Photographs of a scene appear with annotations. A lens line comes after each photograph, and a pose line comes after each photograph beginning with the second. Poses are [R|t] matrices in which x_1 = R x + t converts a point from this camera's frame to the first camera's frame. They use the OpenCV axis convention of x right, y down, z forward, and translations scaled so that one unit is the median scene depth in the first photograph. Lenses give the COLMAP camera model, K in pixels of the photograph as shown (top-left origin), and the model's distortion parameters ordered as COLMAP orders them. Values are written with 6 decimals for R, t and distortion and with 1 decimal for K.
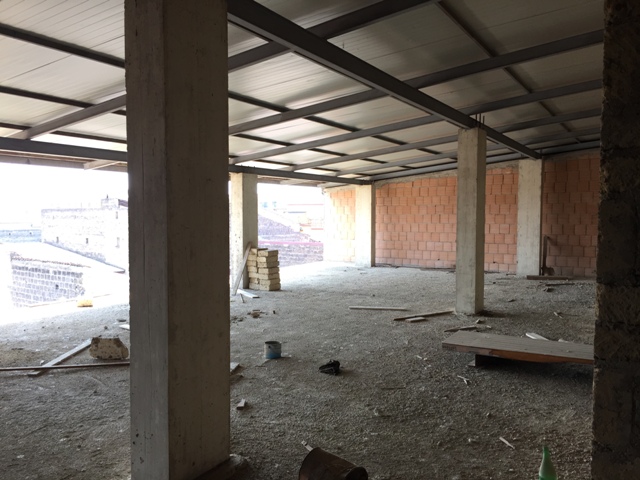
lens RADIAL K [[543.9, 0, 321.5], [0, 543.9, 240.3], [0, 0, 1]] dist [0.080012, -0.114743]
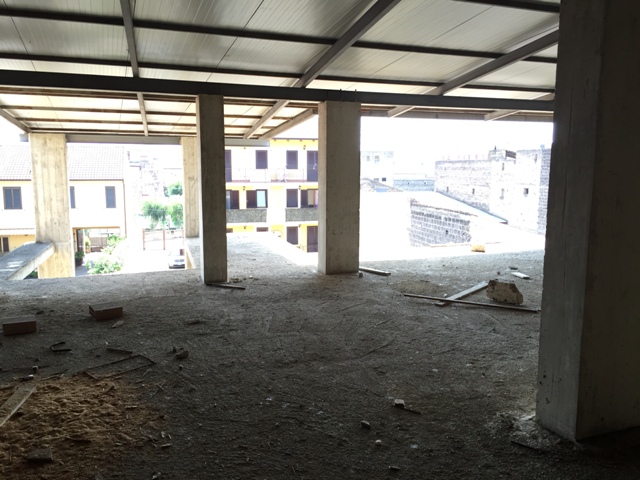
lens RADIAL K [[543.9, 0, 321.5], [0, 543.9, 240.3], [0, 0, 1]] dist [0.080012, -0.114743]
pose [[0.784068, 0.086332, -0.614641, -0.025998], [-0.032419, 0.994624, 0.098349, 0.006731], [0.619828, -0.057186, 0.782652, -0.025571]]
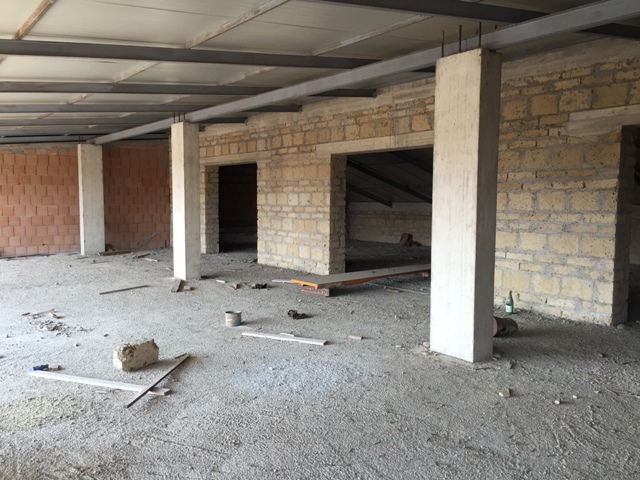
lens RADIAL K [[543.9, 0, 321.5], [0, 543.9, 240.3], [0, 0, 1]] dist [0.080012, -0.114743]
pose [[0.364743, -0.071398, 0.928367, -1.016869], [0.041245, 0.997316, 0.060496, -0.016310], [-0.930194, 0.016225, 0.366709, 0.420324]]
